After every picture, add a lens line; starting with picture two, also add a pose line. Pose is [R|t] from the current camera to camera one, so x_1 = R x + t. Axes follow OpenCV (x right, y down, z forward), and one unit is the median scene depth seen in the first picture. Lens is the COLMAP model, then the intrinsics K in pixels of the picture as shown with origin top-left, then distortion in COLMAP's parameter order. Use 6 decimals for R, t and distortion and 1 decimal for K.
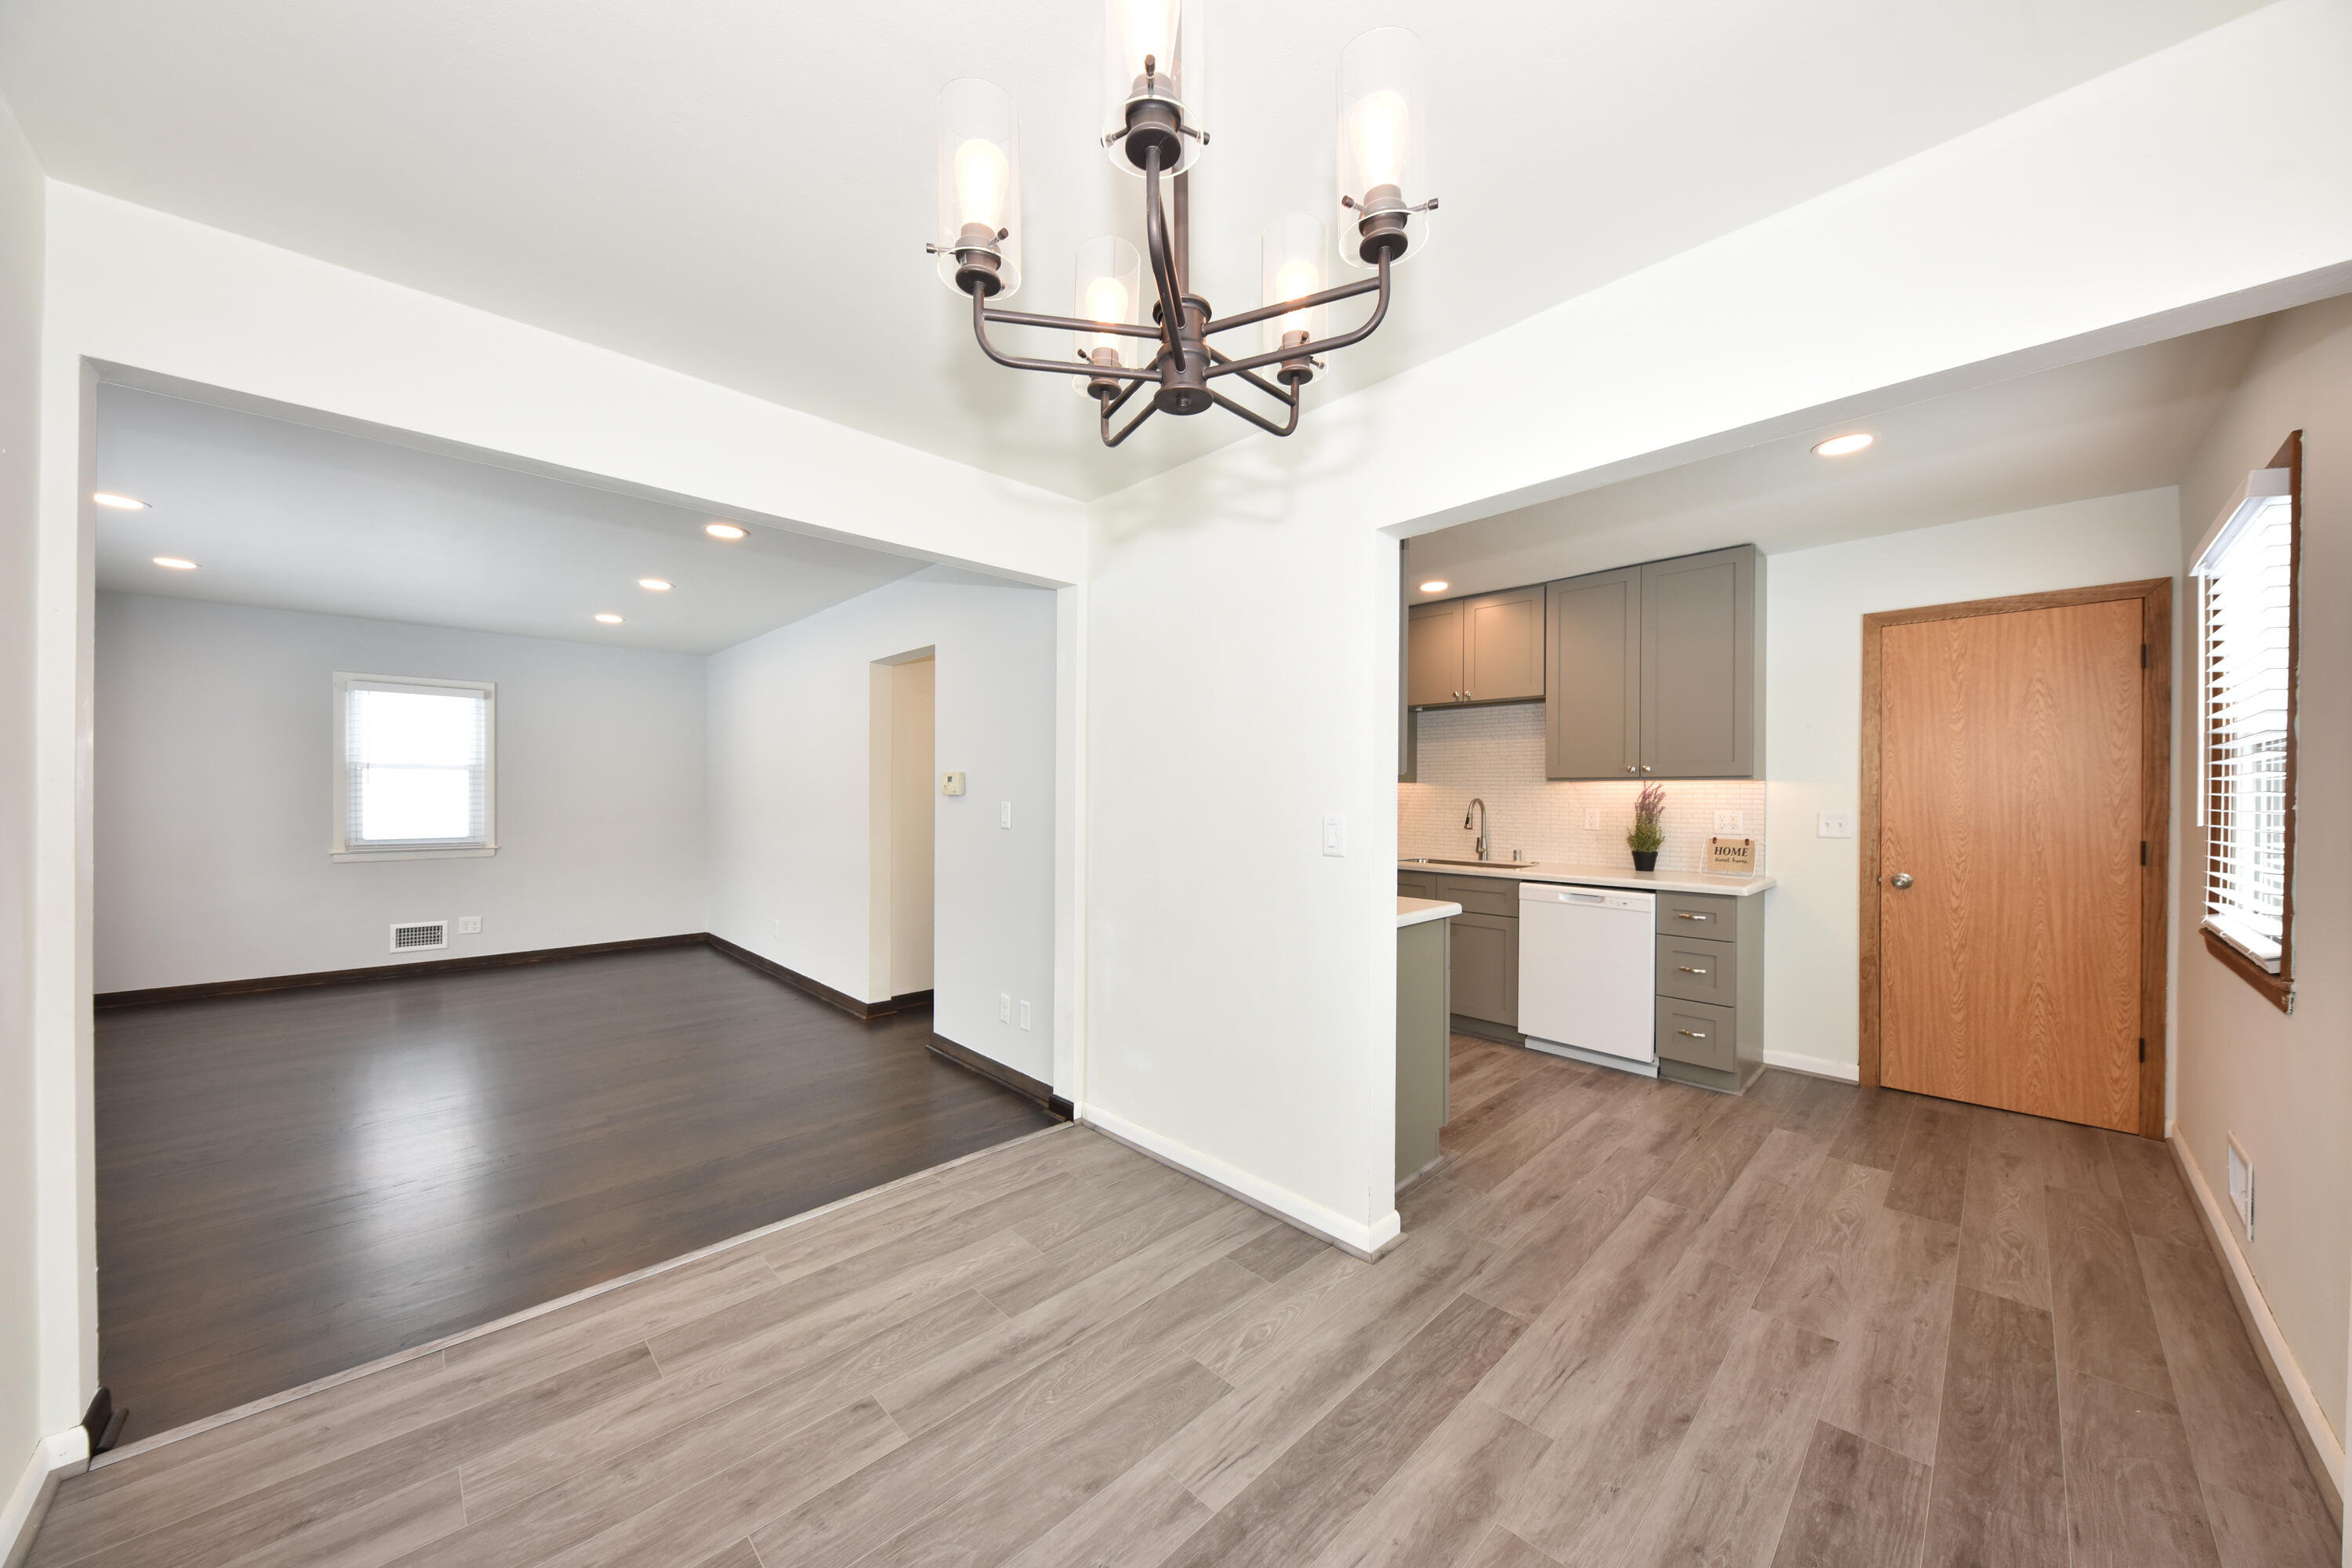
lens RADIAL K [[804.3, 0, 1177.0], [0, 804.3, 796.0], [0, 0, 1]] dist [0.014767, -0.008765]
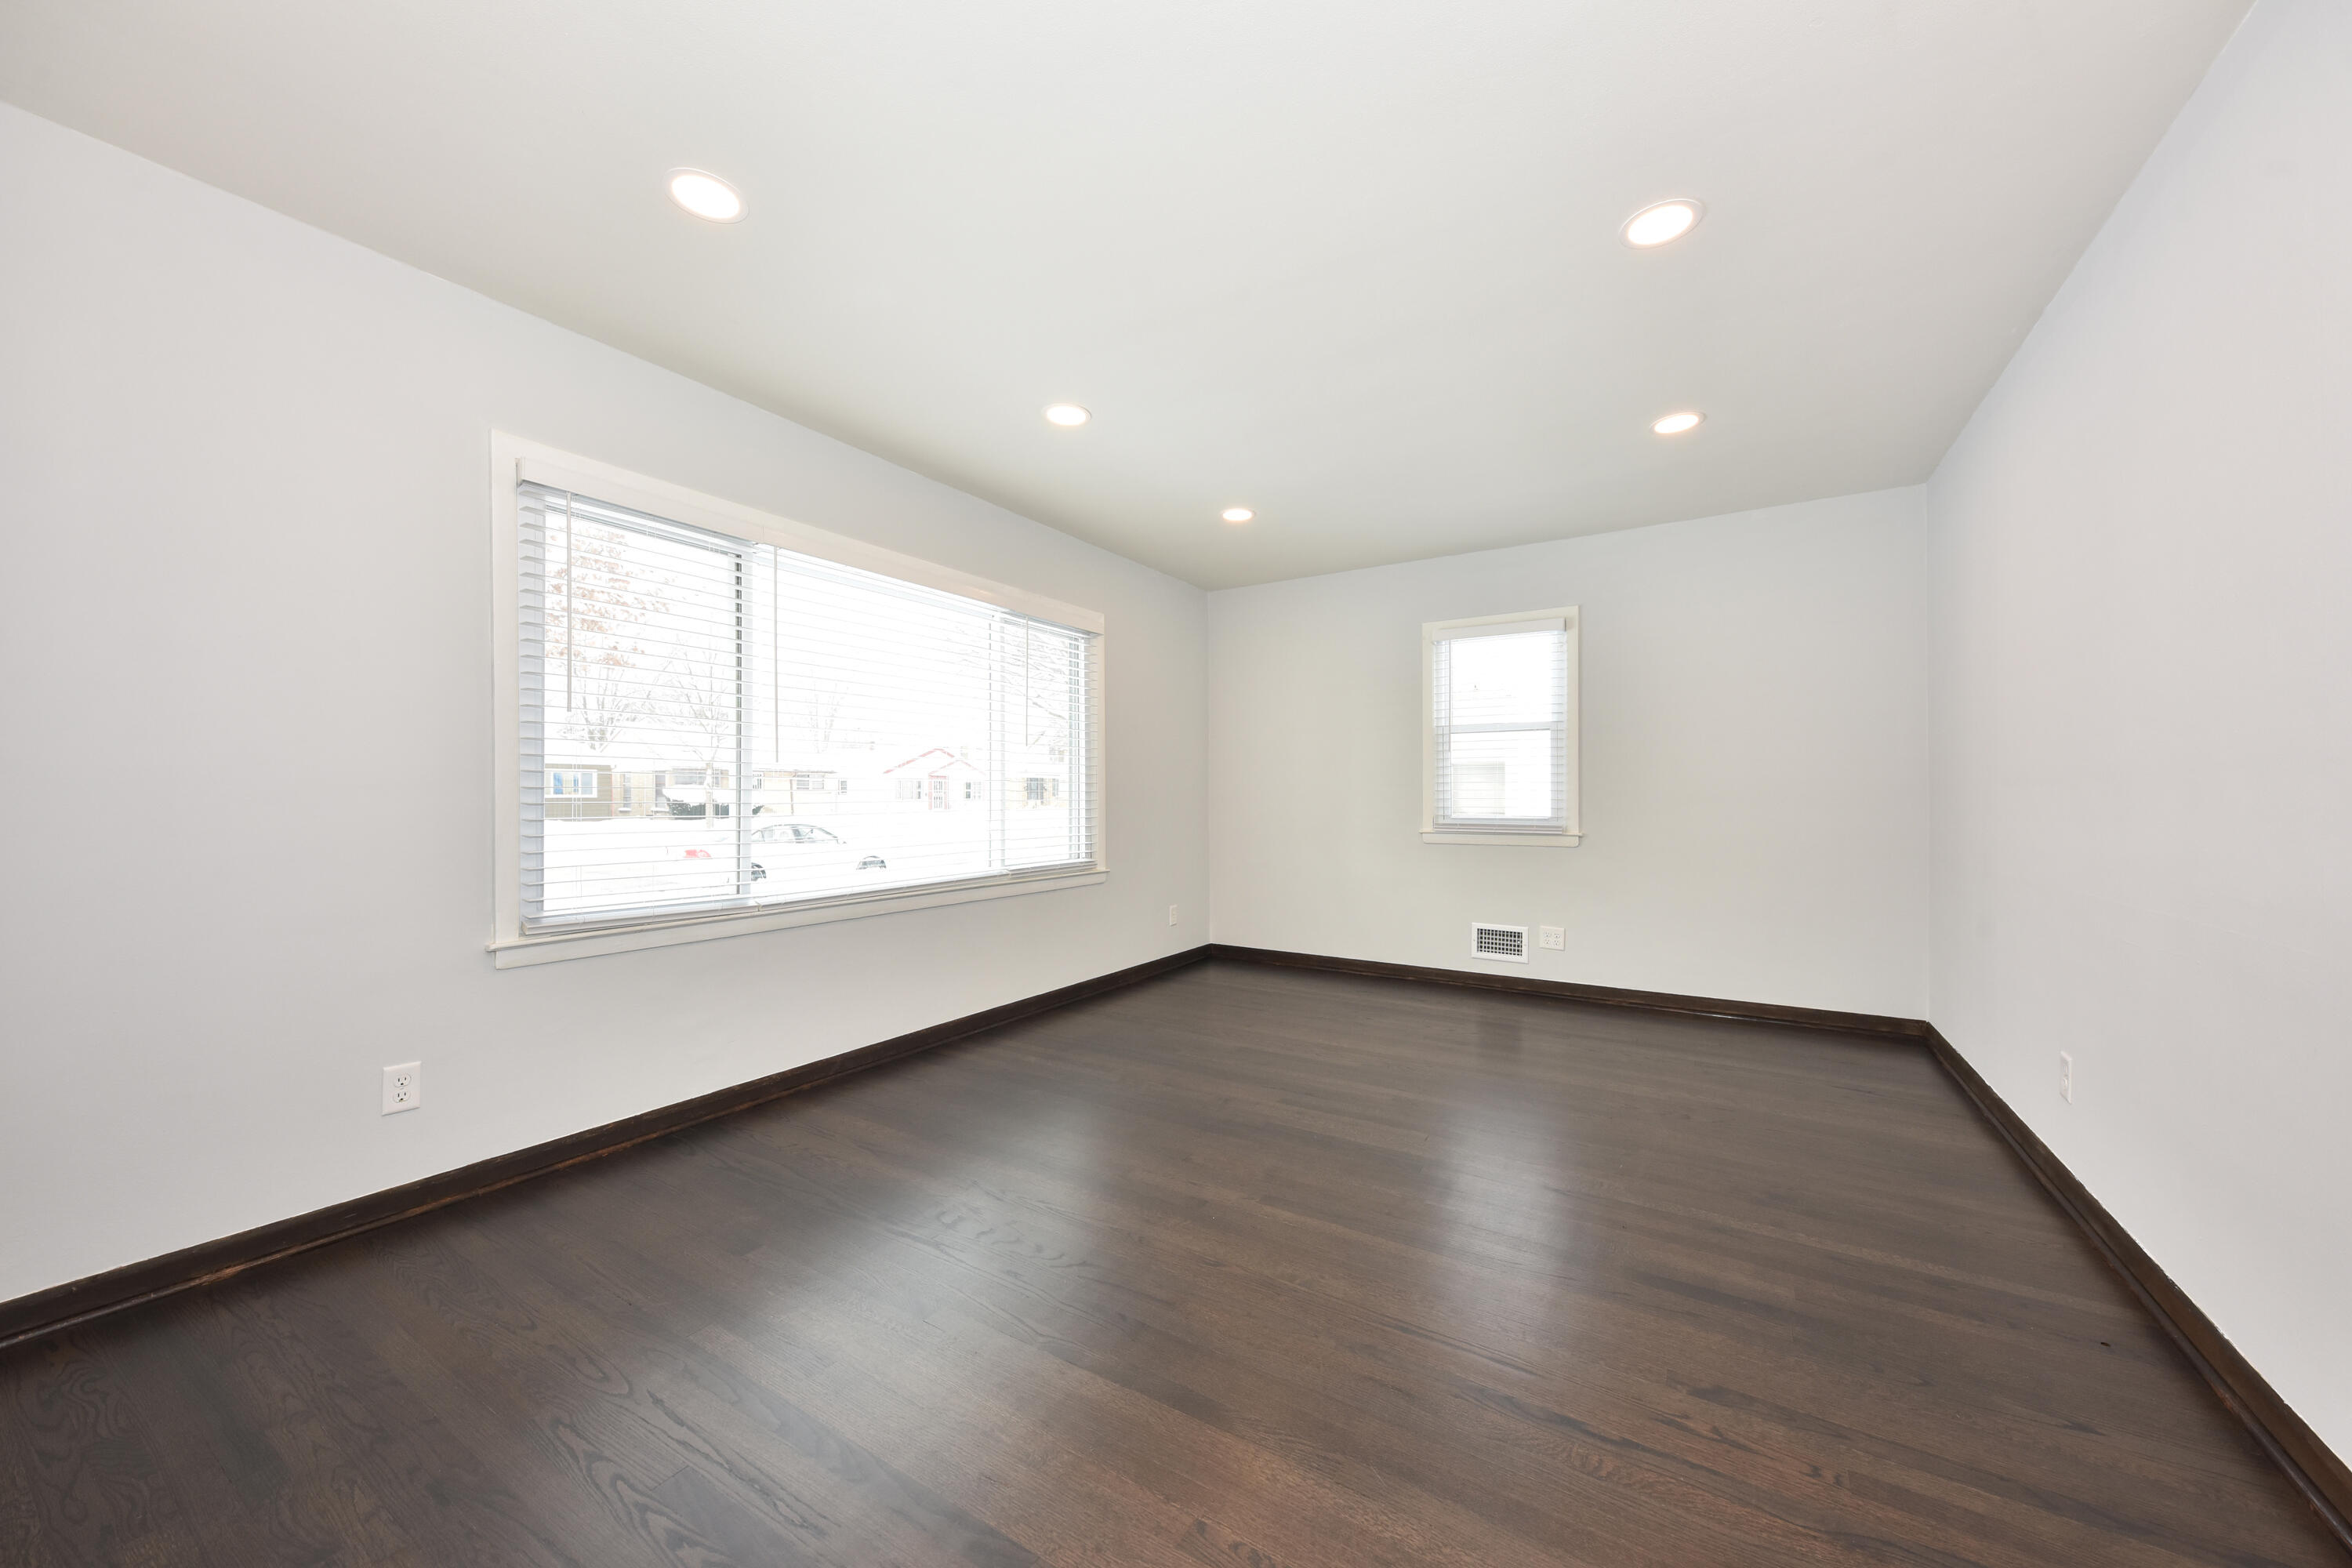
lens RADIAL K [[837.7, 0, 1176.0], [0, 837.7, 784.0], [0, 0, 1]] dist [-0.001384, -0.006010]
pose [[0.235546, -0.015364, -0.971742, -0.301484], [-0.005066, 0.999842, -0.017036, 0.048953], [0.971850, 0.008936, 0.235431, 0.699774]]
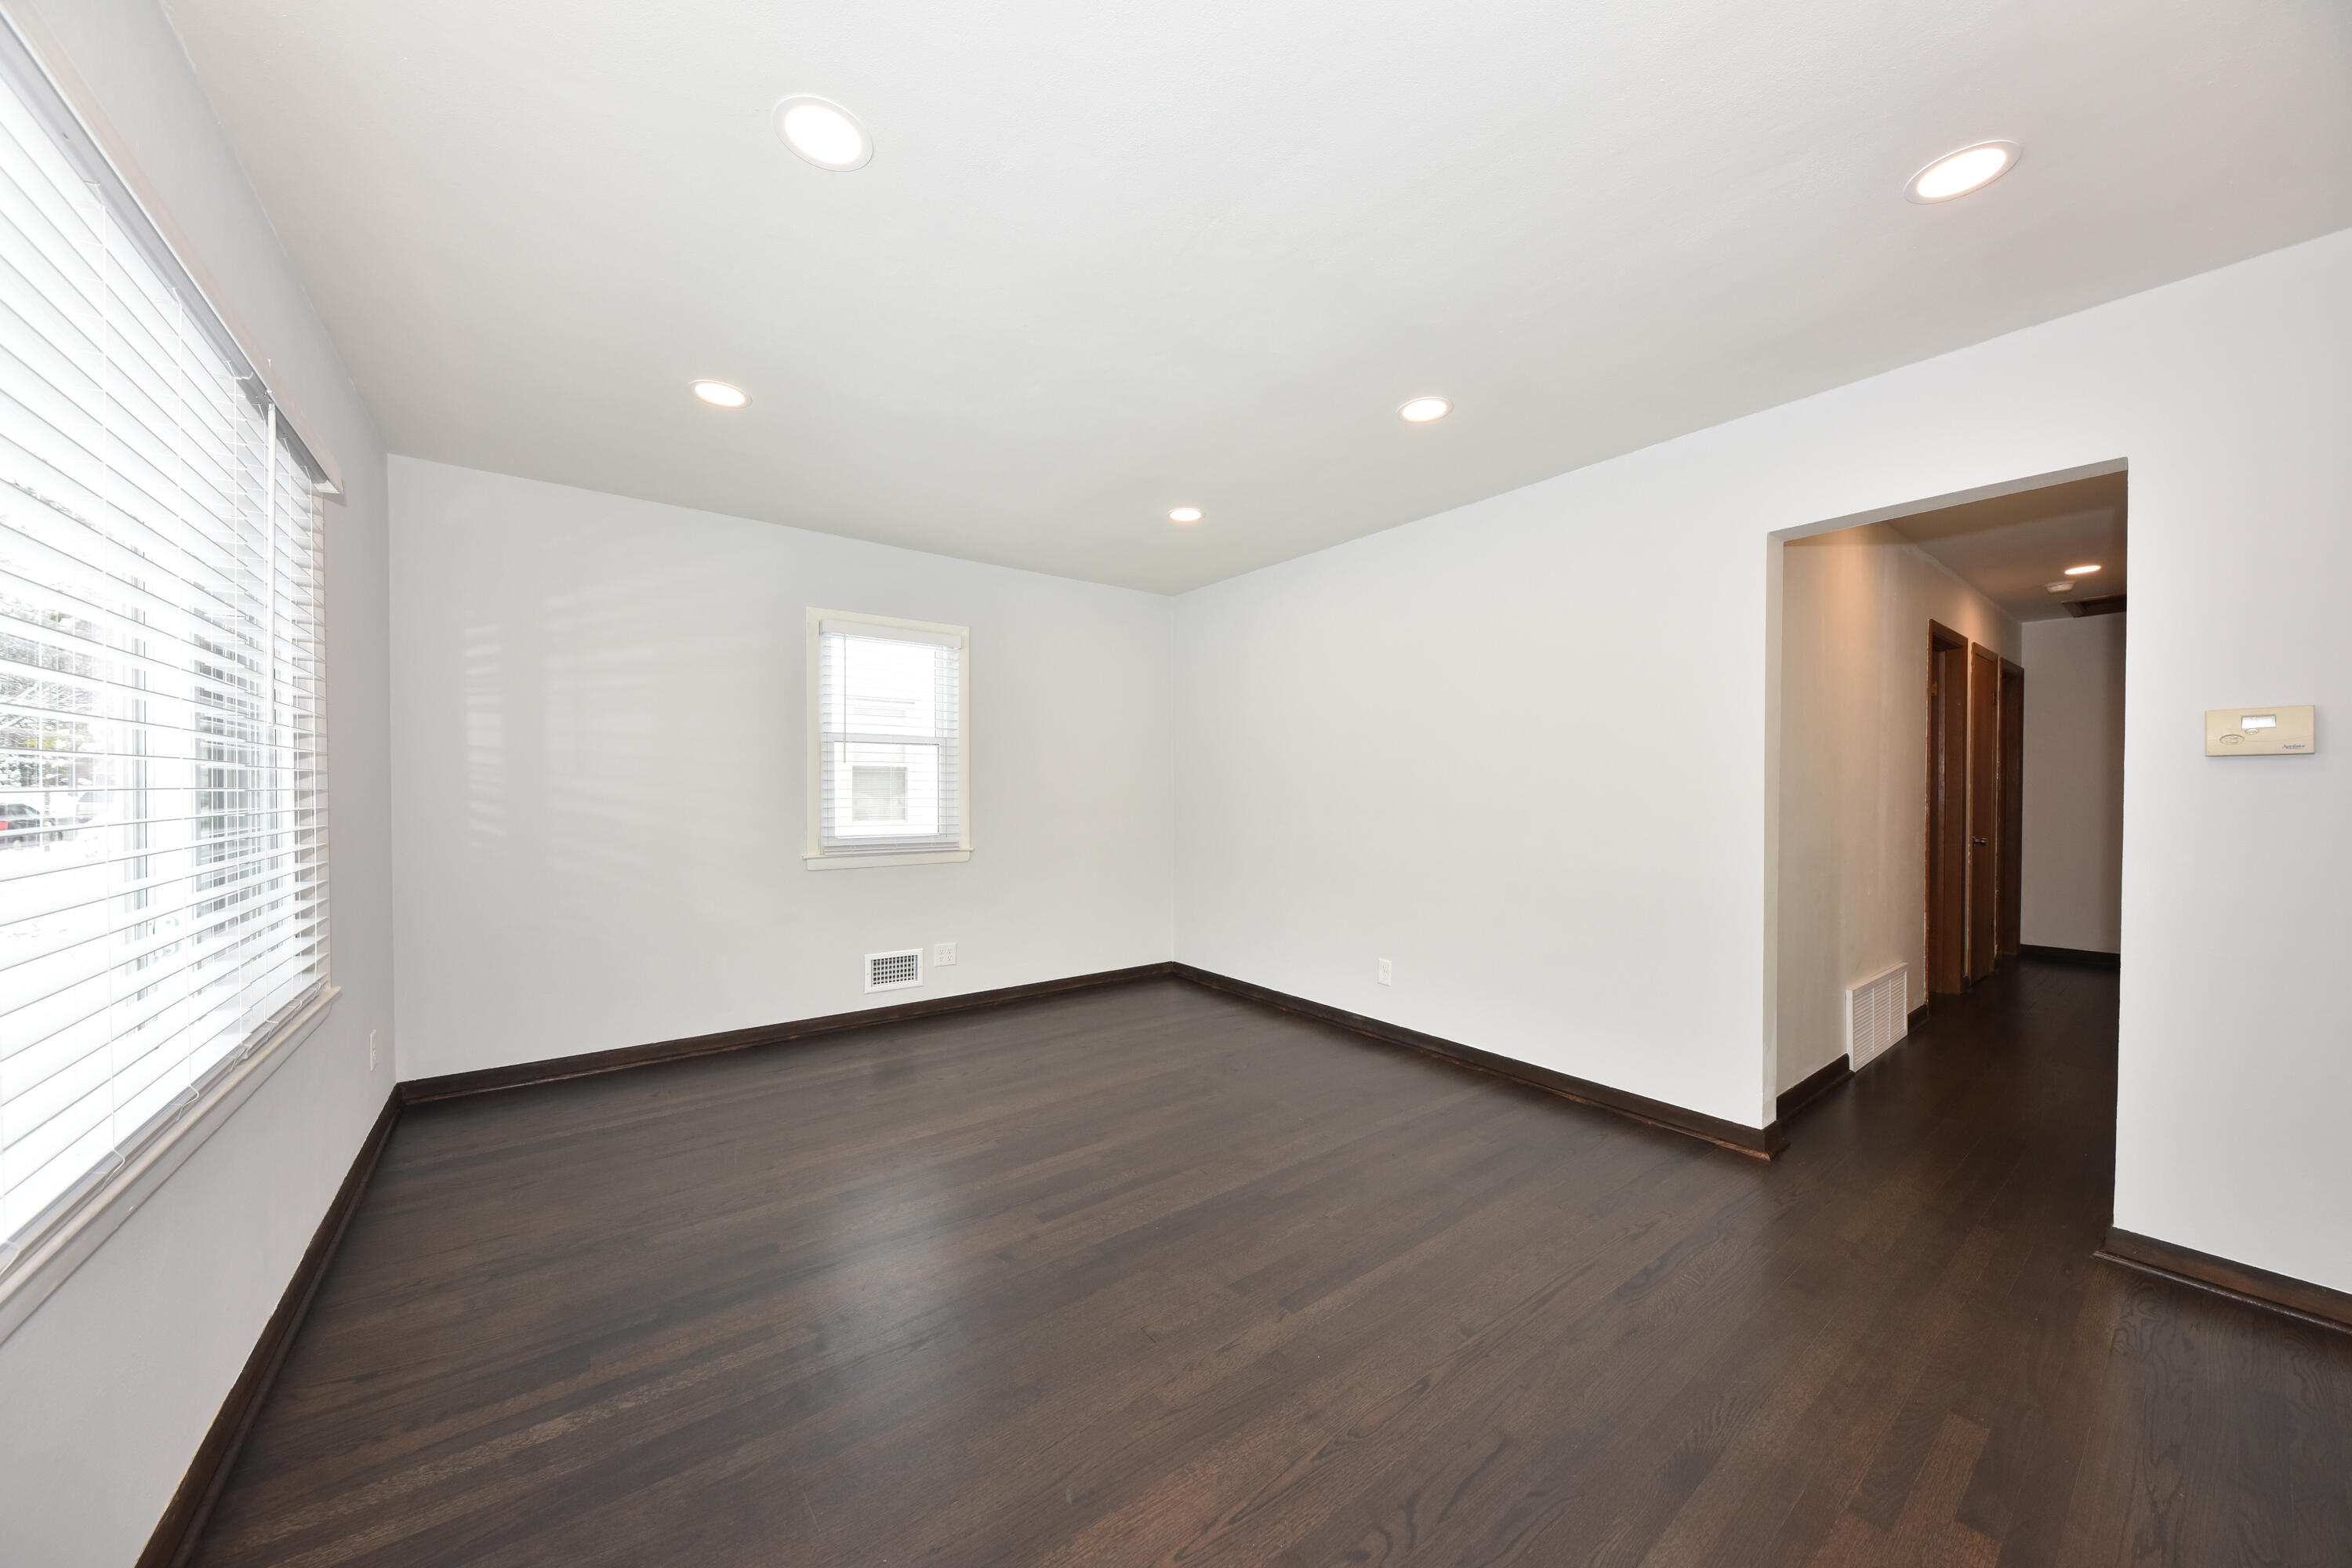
lens RADIAL K [[804.3, 0, 1177.0], [0, 804.3, 796.0], [0, 0, 1]] dist [0.014767, -0.008765]
pose [[0.992974, 0.001493, -0.118324, -0.831867], [-0.001384, 0.999999, 0.001006, 0.020280], [0.118326, -0.000836, 0.992974, 0.424189]]
